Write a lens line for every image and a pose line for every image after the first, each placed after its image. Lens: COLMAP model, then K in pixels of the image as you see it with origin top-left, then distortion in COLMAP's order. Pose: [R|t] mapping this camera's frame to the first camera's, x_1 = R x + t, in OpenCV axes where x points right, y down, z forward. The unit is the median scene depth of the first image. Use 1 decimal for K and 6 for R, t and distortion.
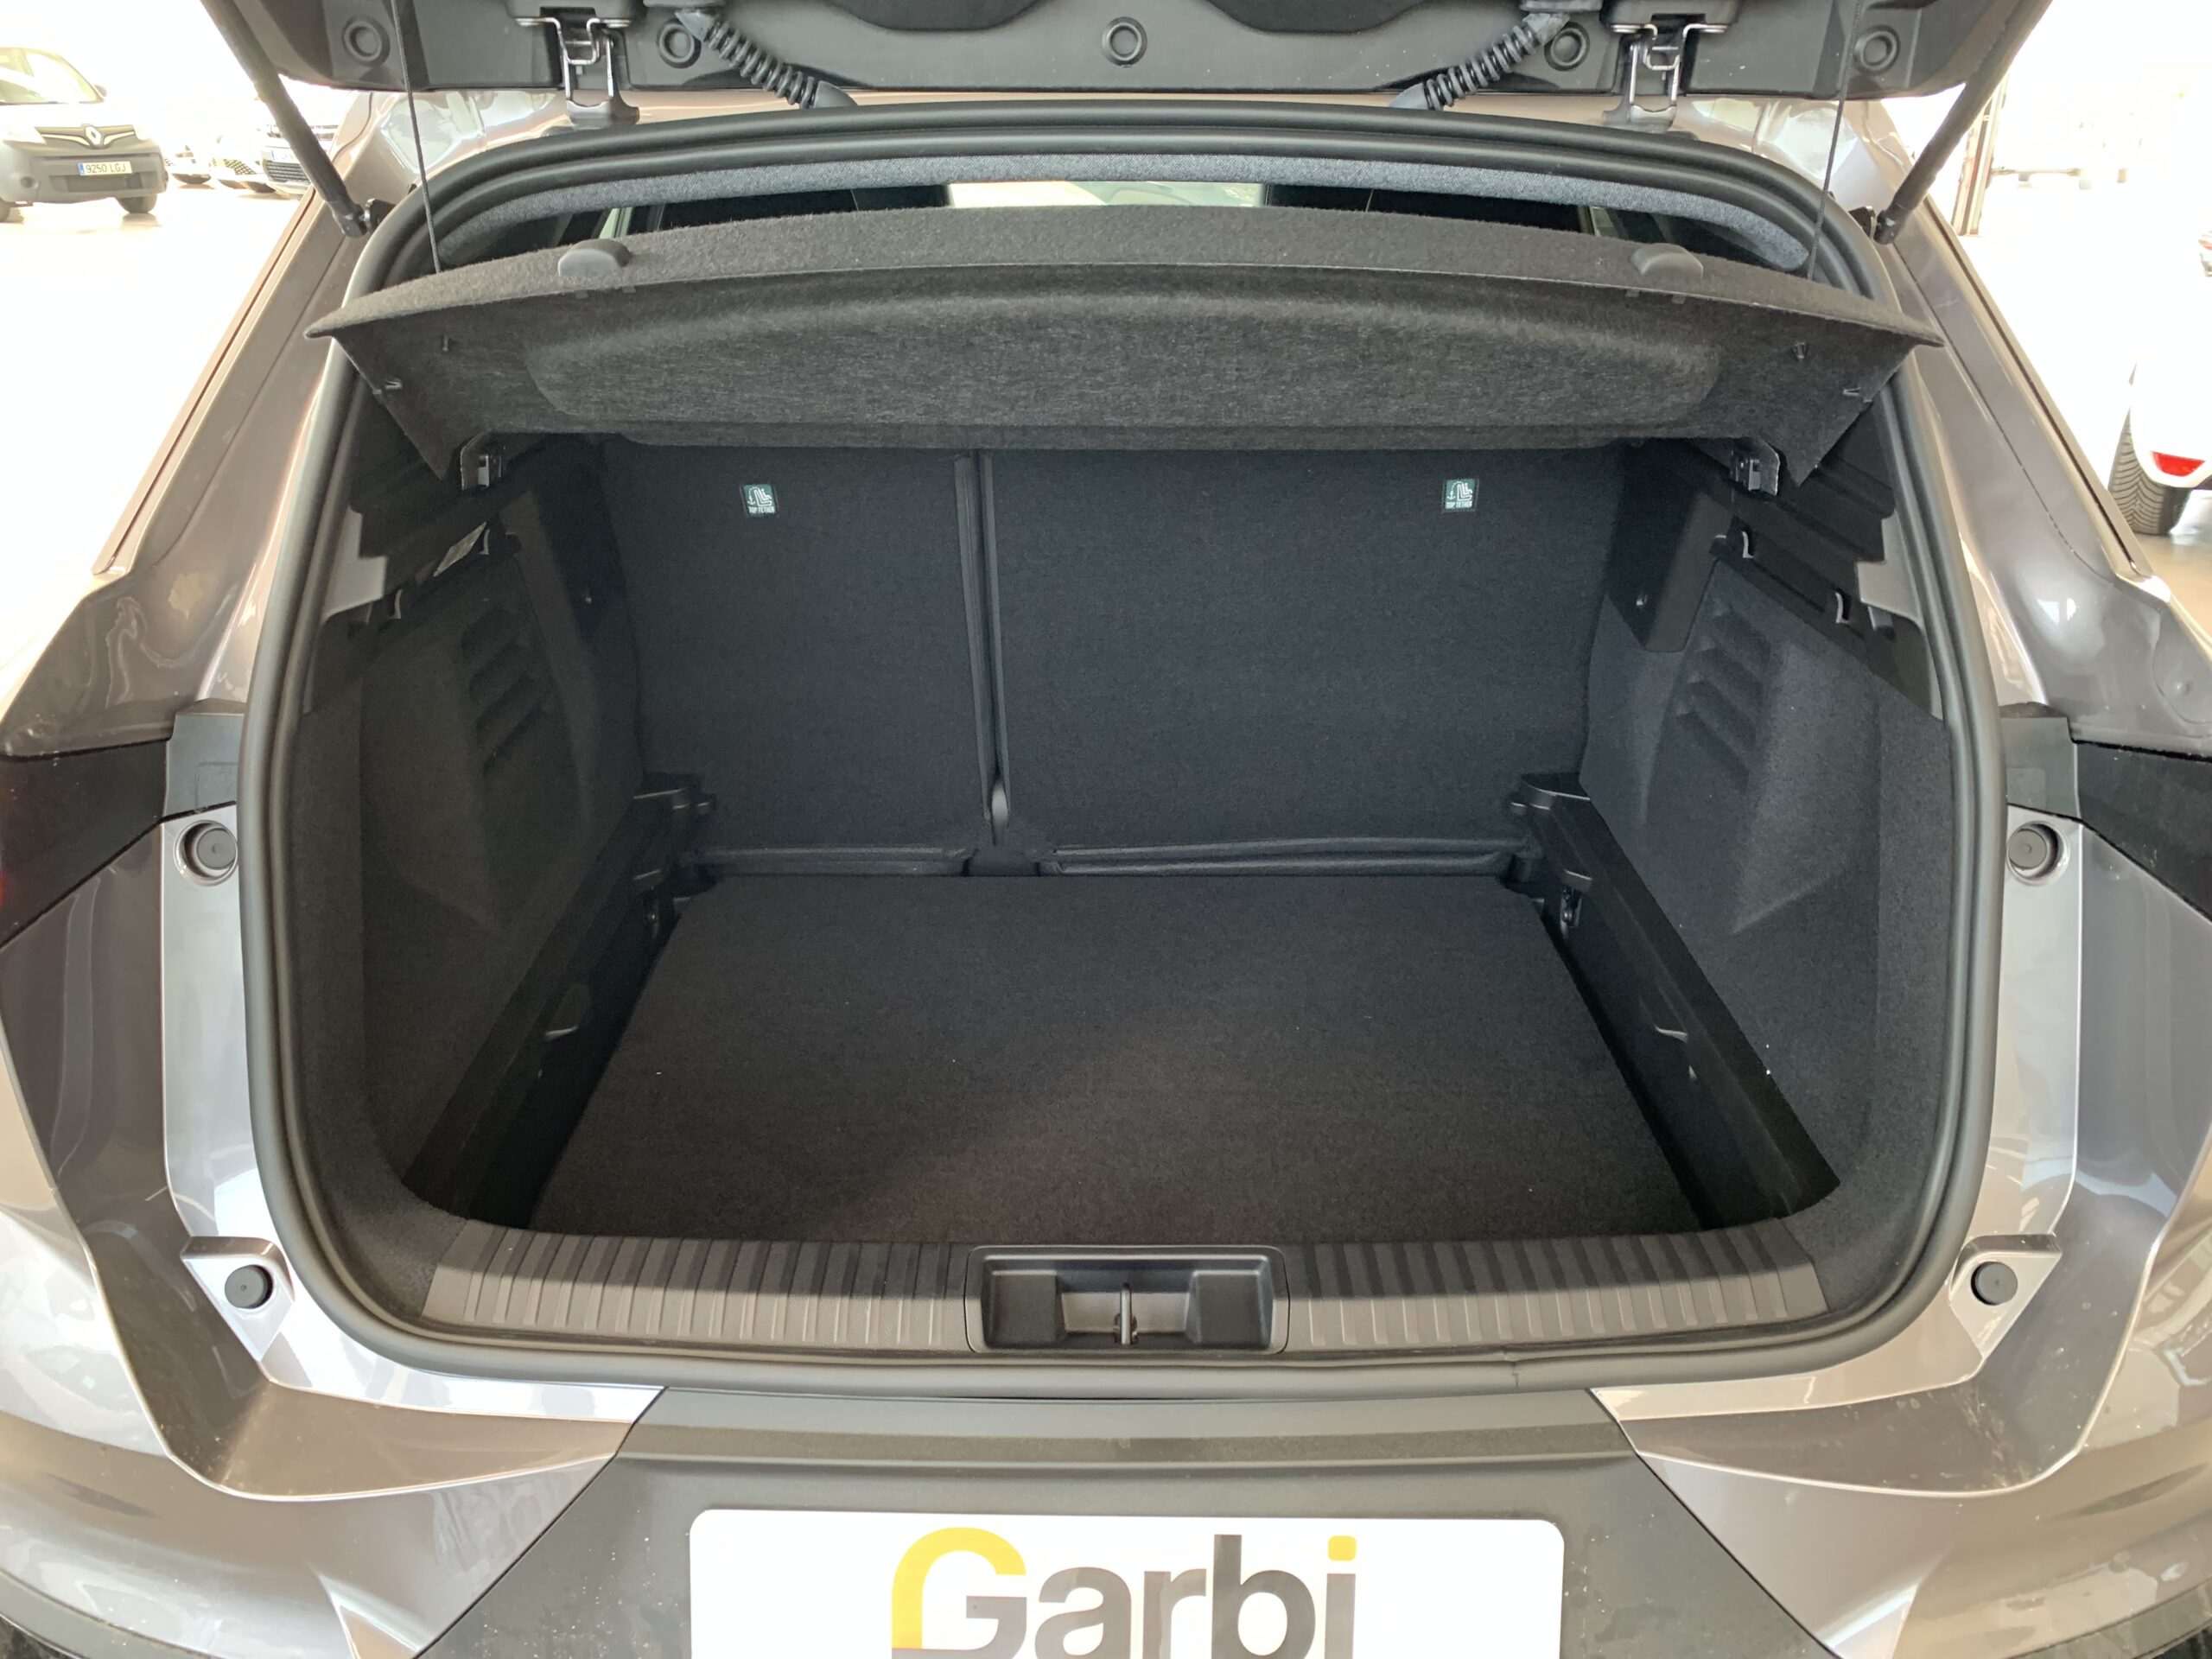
lens RADIAL K [[1664.9, 0, 1103.3], [0, 1664.9, 827.6], [0, 0, 1]] dist [0.012271, -0.012041]
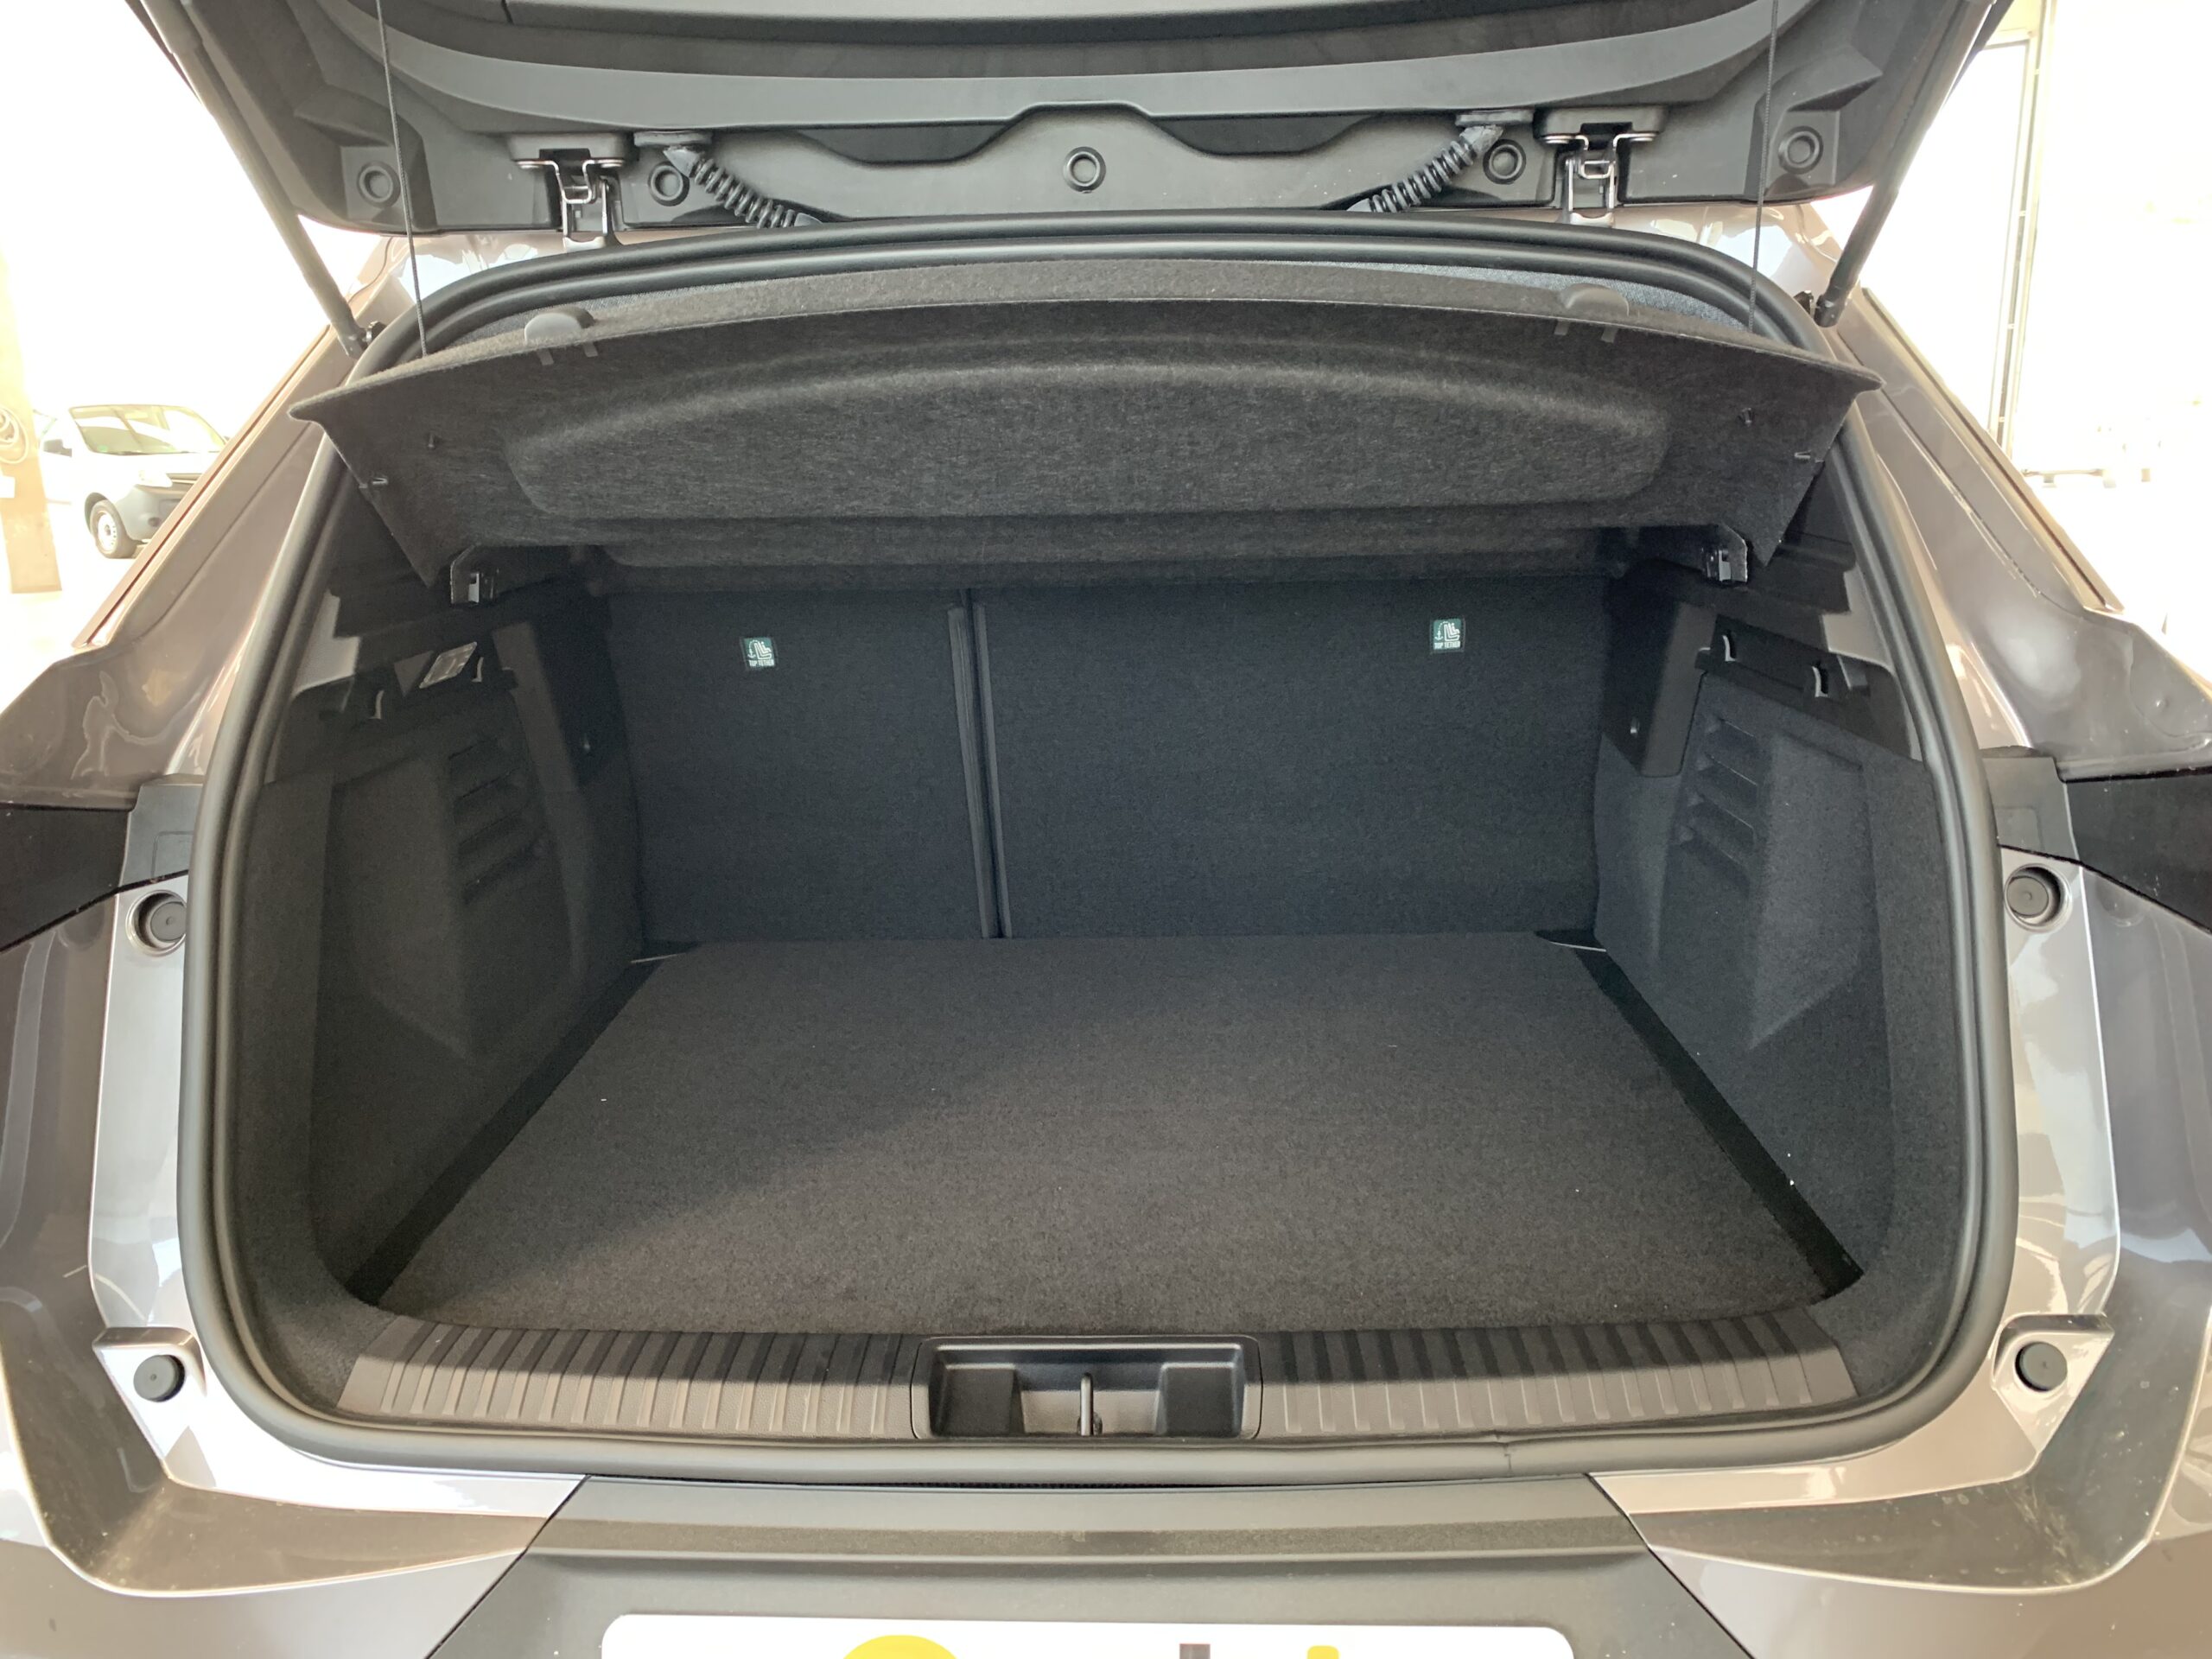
lens RADIAL K [[1664.9, 0, 1106.3], [0, 1664.9, 828.6], [0, 0, 1]] dist [0.012271, -0.012041]
pose [[0.999231, -0.016519, -0.035570, 0.061230], [0.009844, 0.983571, -0.180252, 0.141550], [0.037963, 0.179763, 0.982977, 0.033926]]
